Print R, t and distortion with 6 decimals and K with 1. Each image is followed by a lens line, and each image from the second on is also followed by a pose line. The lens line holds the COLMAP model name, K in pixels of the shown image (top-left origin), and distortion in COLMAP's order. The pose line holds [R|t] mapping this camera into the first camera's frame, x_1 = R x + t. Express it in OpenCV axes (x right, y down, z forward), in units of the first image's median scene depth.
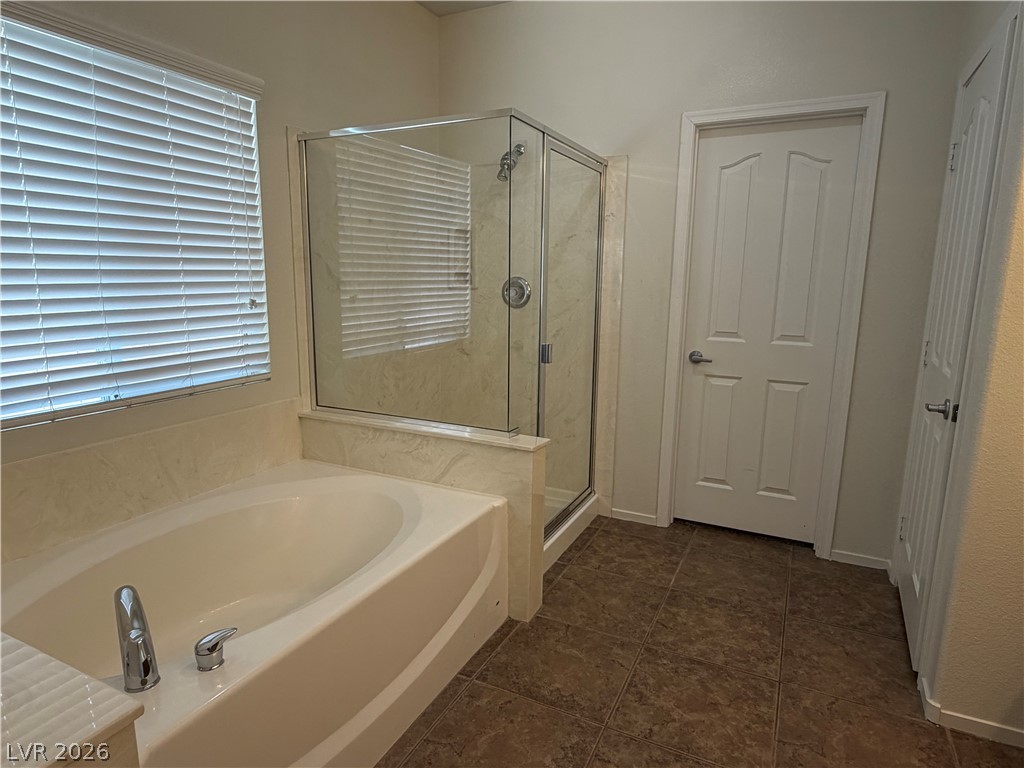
lens RADIAL K [[602.1, 0, 511.4], [0, 602.1, 382.4], [0, 0, 1]] dist [-0.006327, 0.001298]
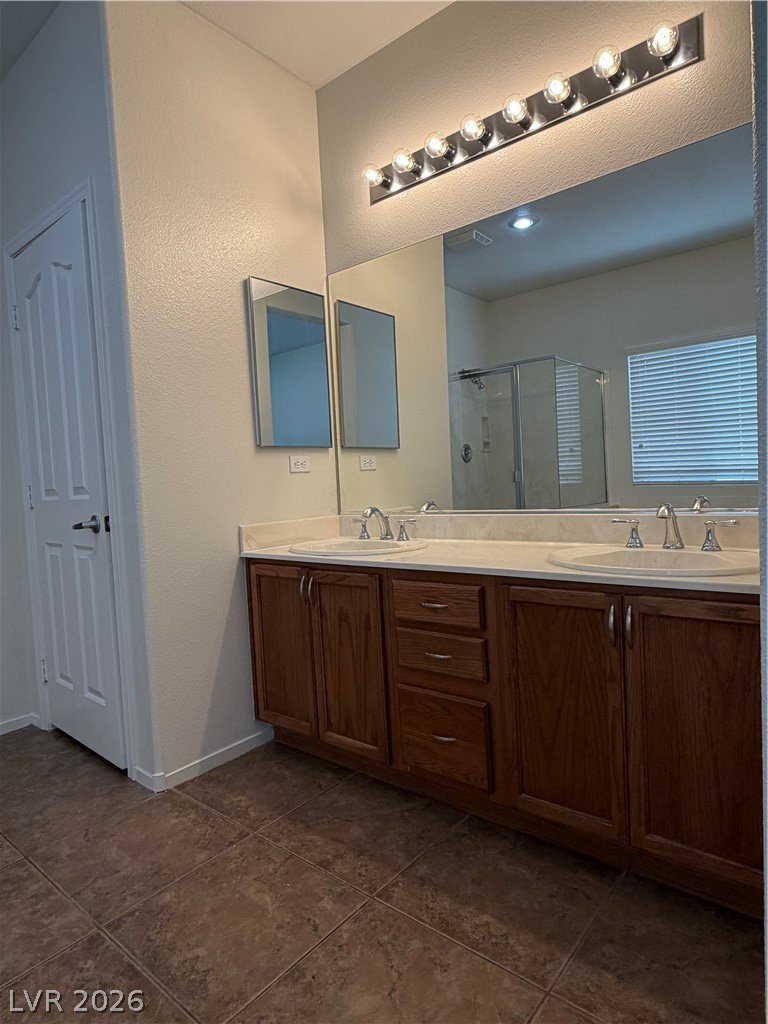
lens RADIAL K [[602.1, 0, 384.4], [0, 602.1, 512.4], [0, 0, 1]] dist [-0.006327, 0.001298]
pose [[0.224110, -0.074647, 0.971701, -0.257362], [0.224857, 0.974121, 0.022973, 0.122658], [-0.948269, 0.213345, 0.235096, 0.222391]]
